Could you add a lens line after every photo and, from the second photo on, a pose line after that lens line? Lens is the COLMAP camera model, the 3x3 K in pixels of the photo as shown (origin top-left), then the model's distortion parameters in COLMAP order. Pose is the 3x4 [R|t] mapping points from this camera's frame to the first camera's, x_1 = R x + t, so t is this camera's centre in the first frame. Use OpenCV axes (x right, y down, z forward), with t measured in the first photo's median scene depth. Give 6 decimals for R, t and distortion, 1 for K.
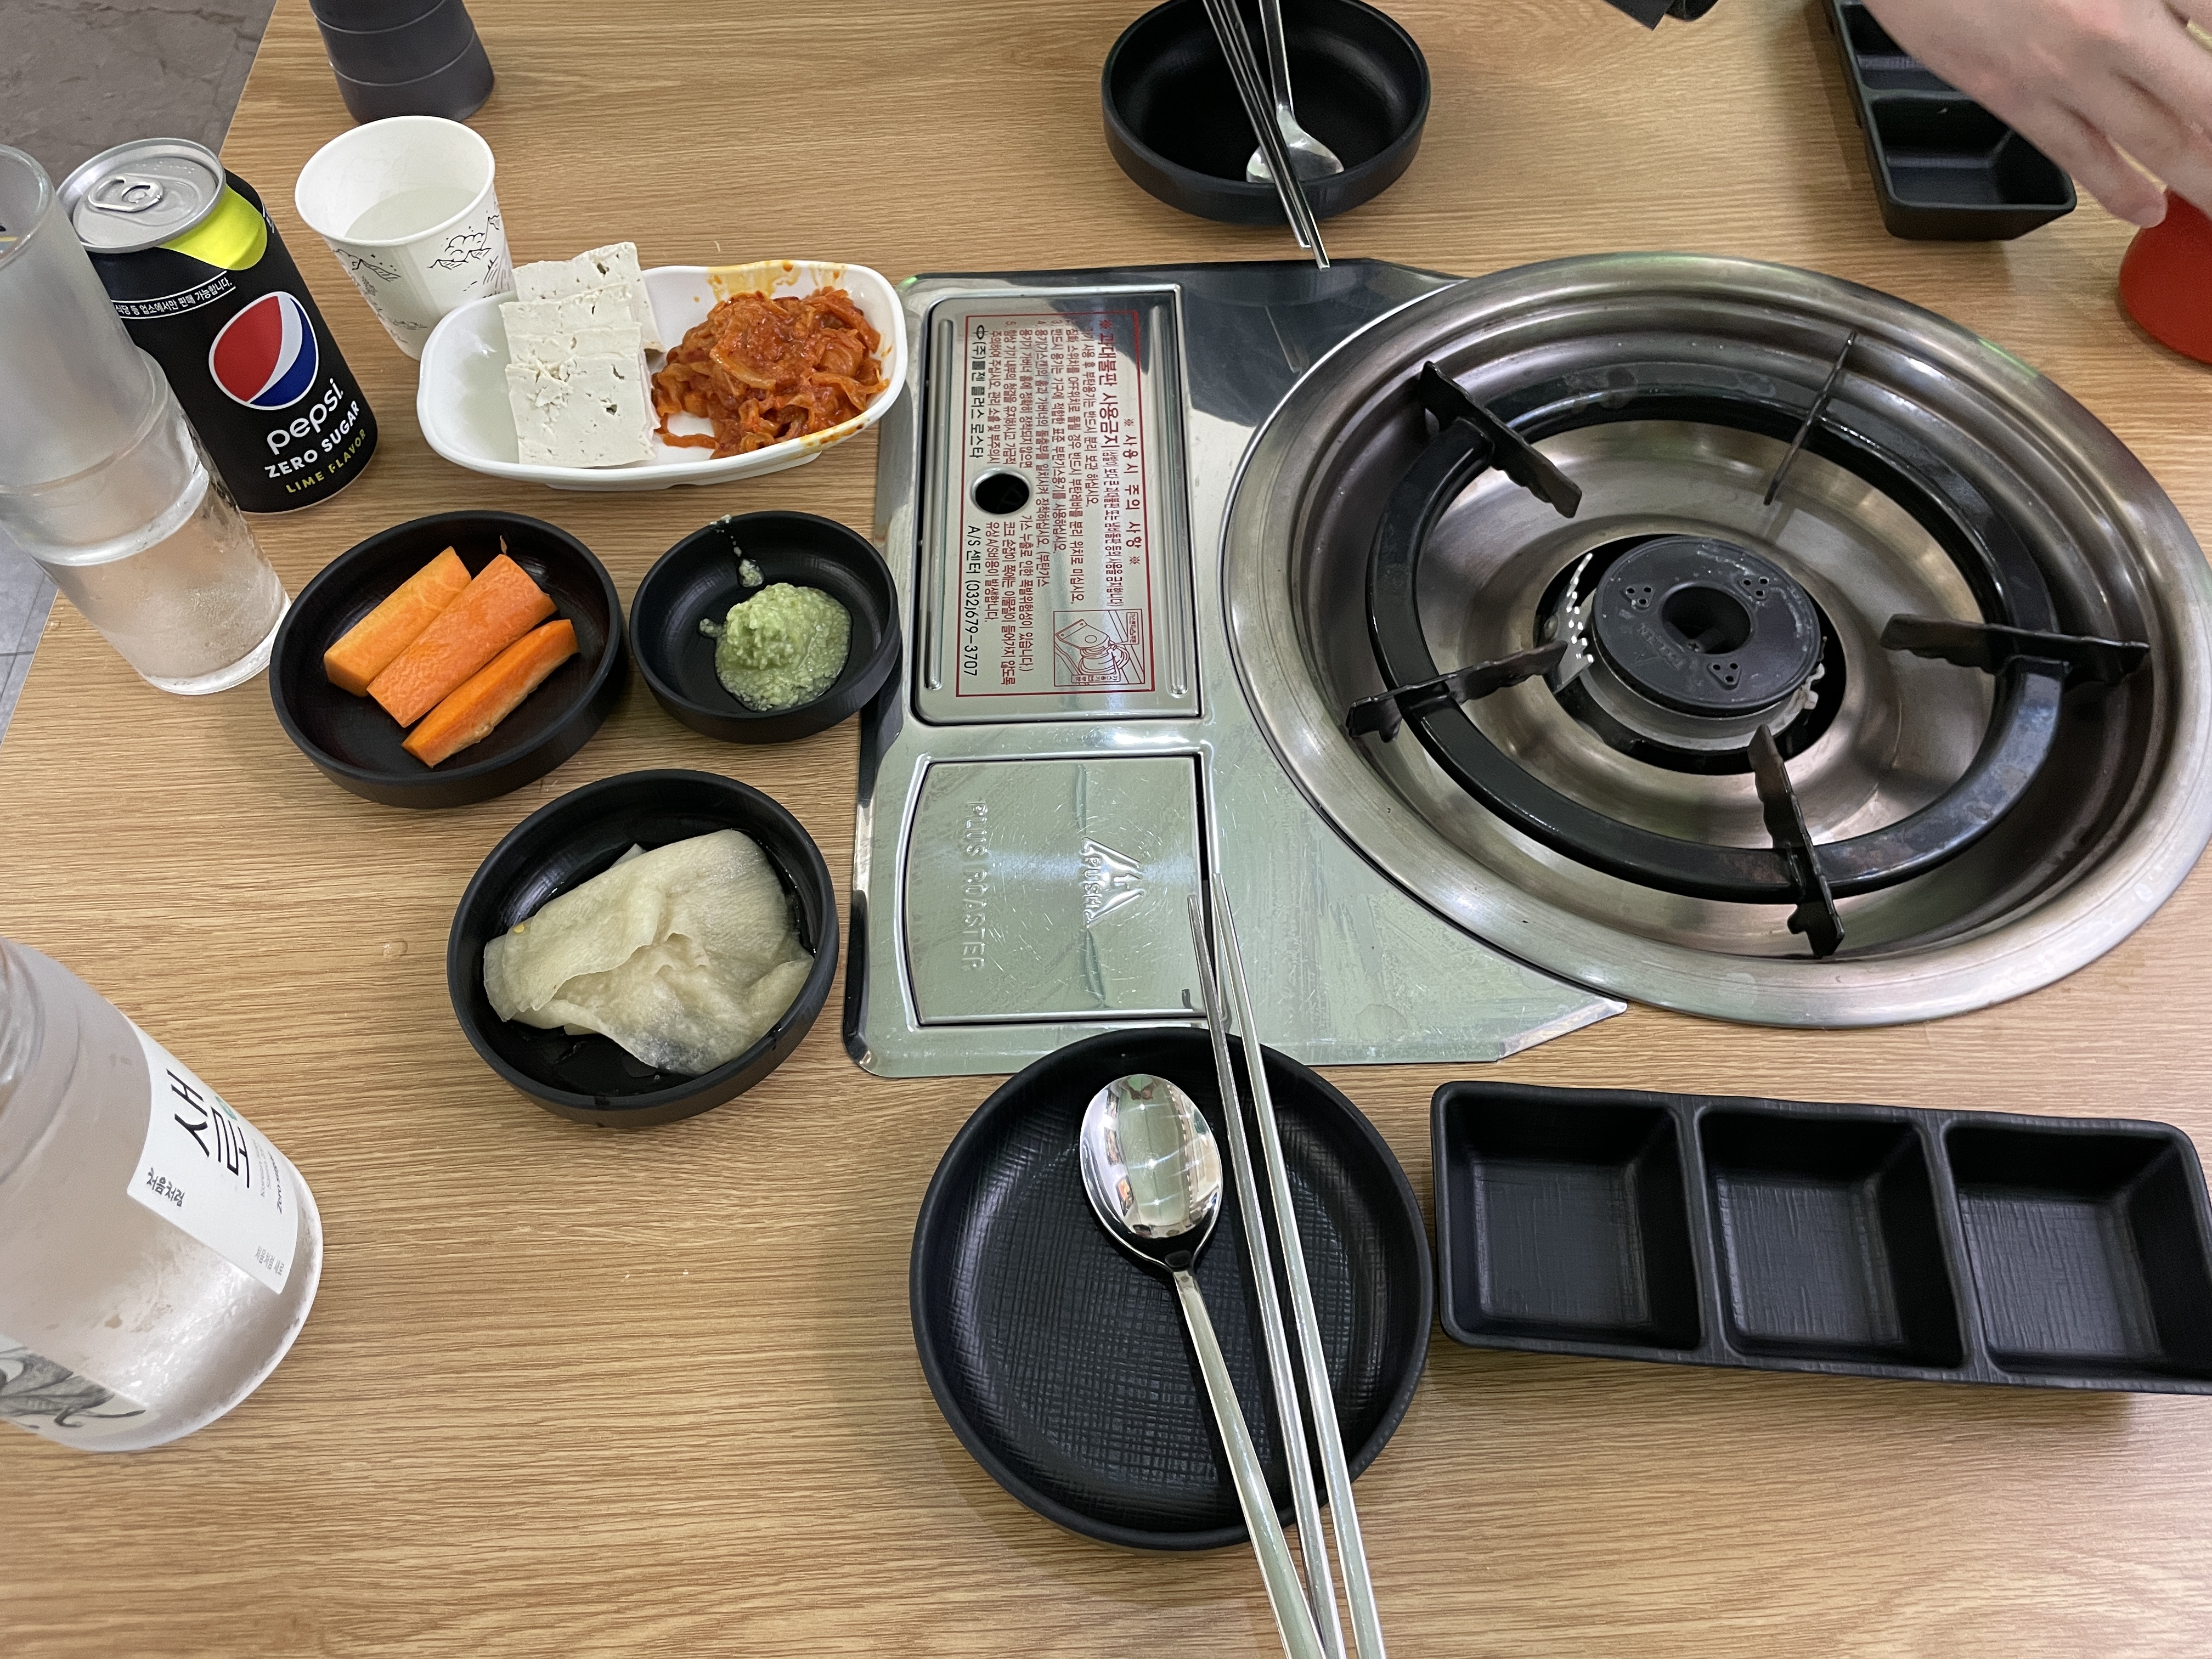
lens RADIAL K [[1719.2, 0, 1067.0], [0, 1719.2, 825.3], [0, 0, 1]] dist [0.079446, -0.147277]
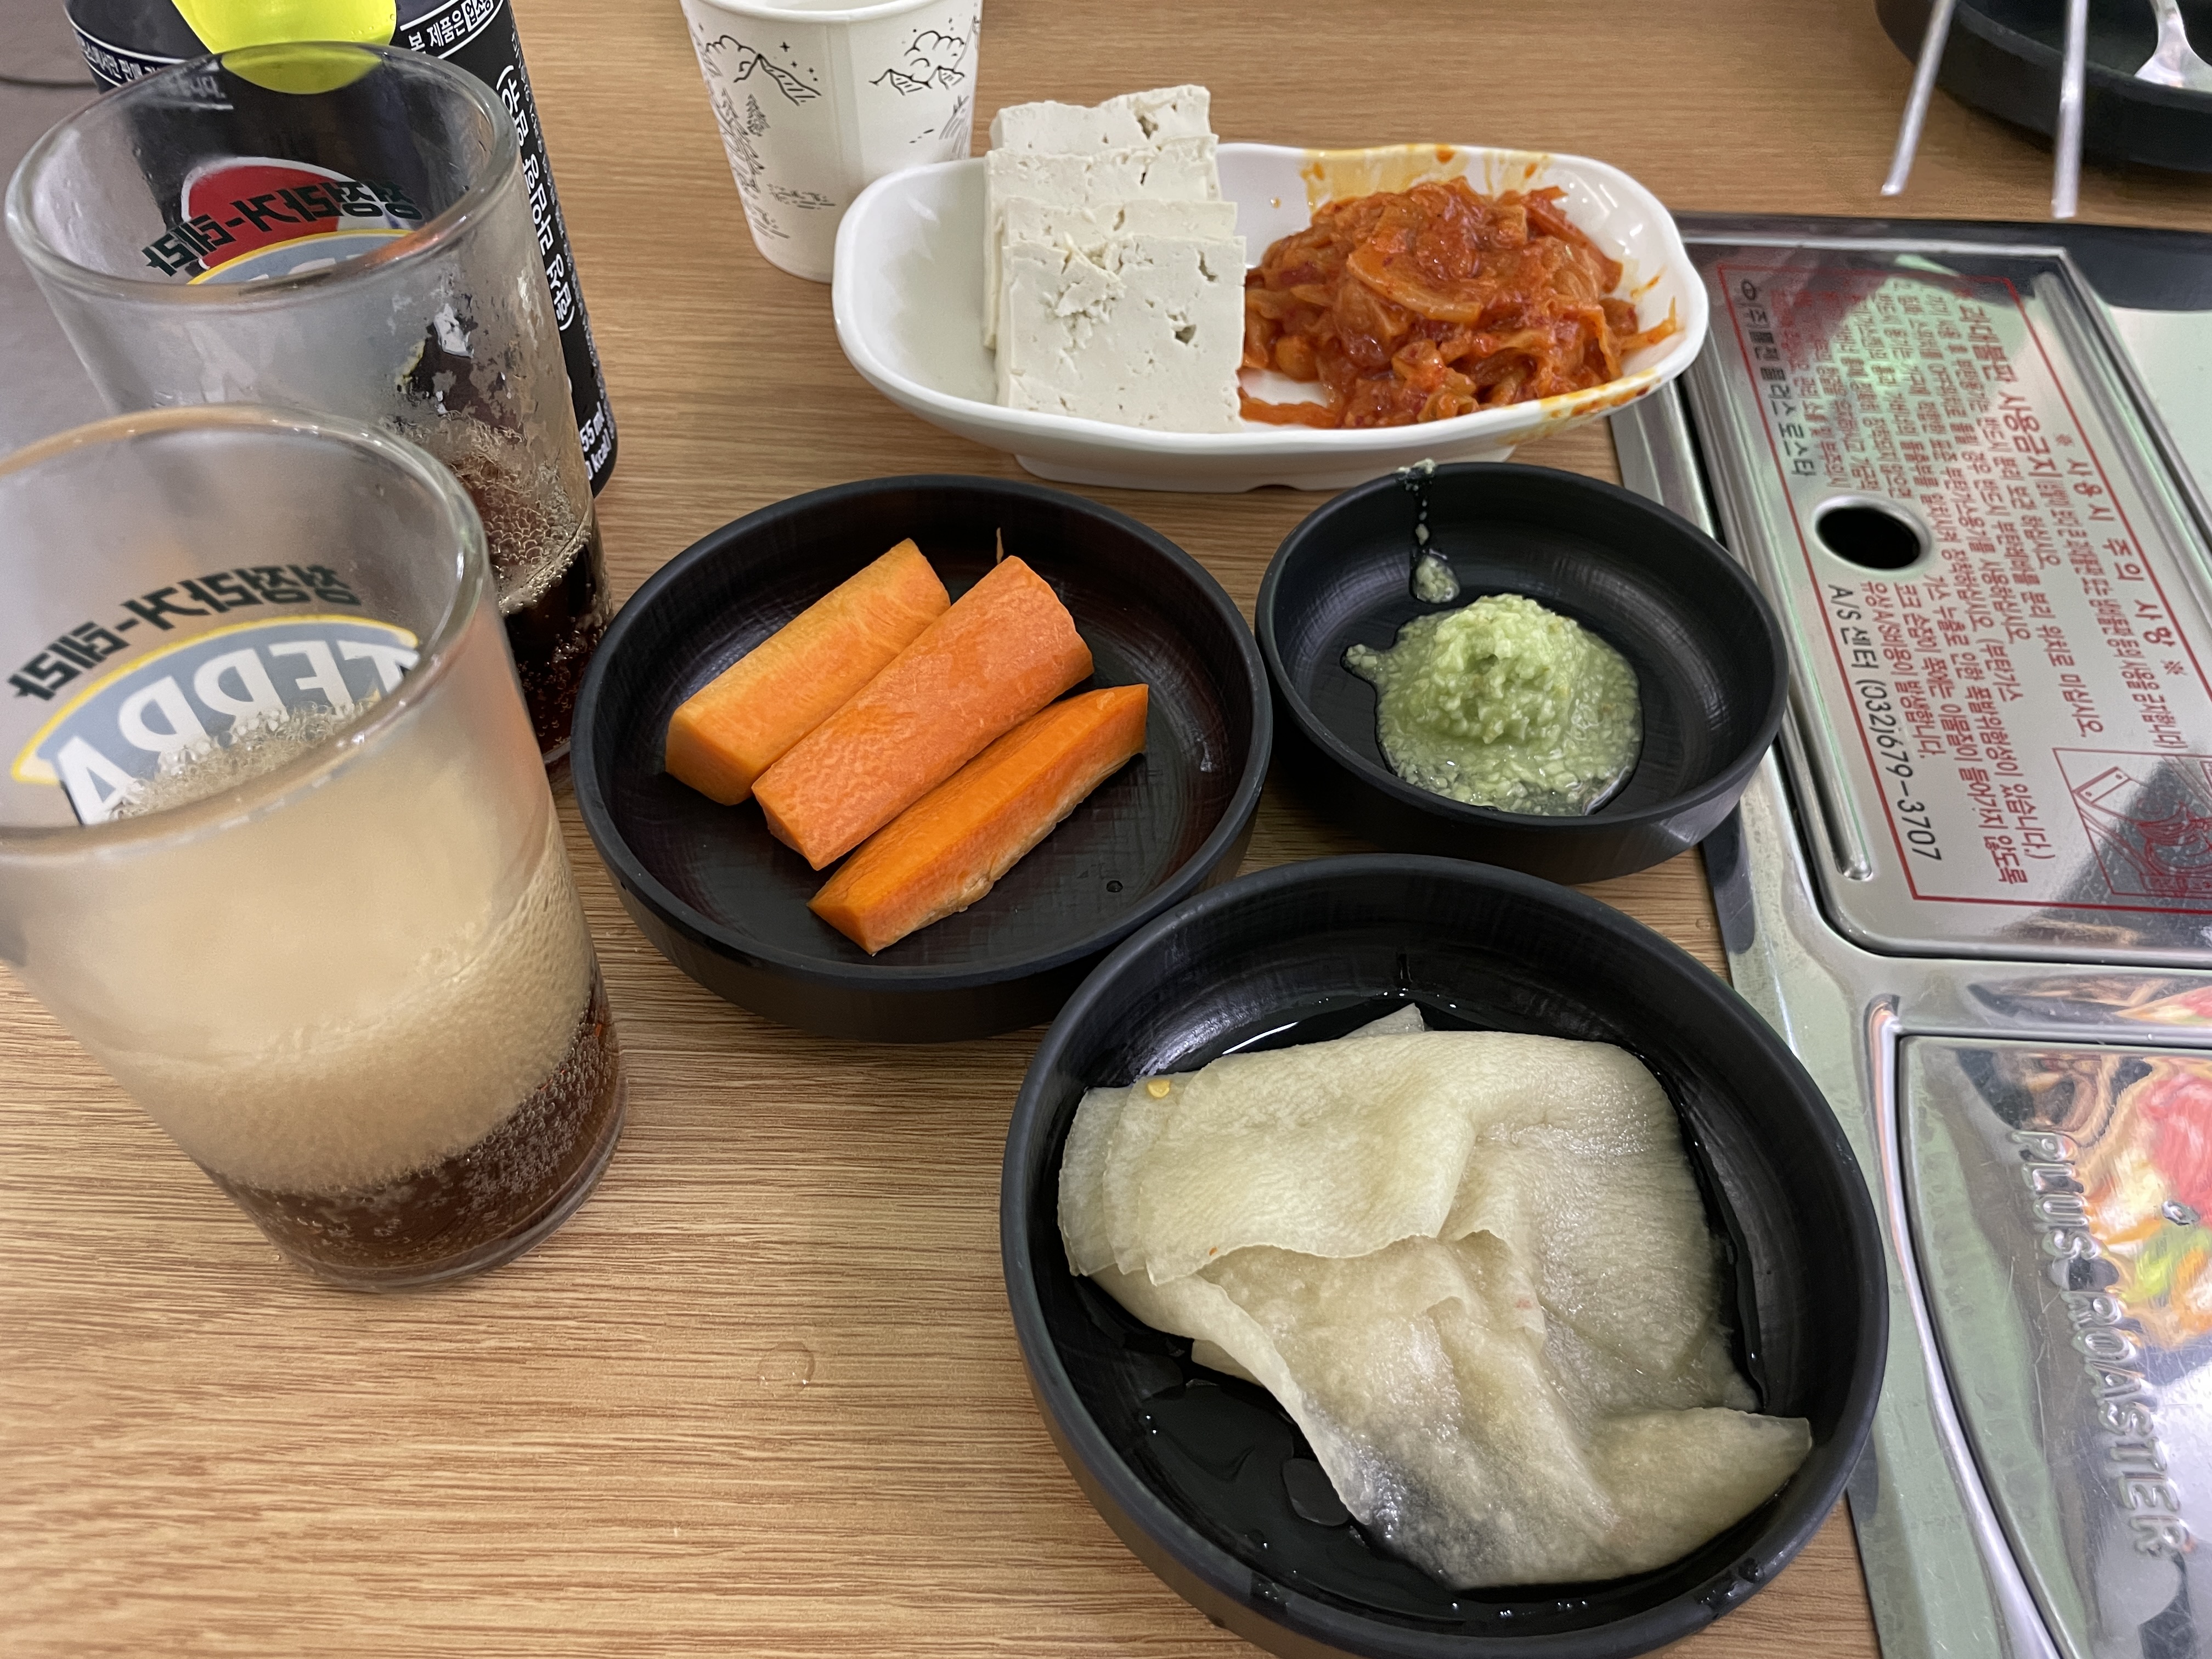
lens RADIAL K [[1728.7, 0, 1058.8], [0, 1728.7, 828.3], [0, 0, 1]] dist [0.069645, -0.136386]
pose [[0.996659, 0.076692, -0.028105, -0.277278], [-0.079756, 0.987998, -0.132284, -0.009423], [0.017622, 0.134083, 0.990813, 0.478480]]
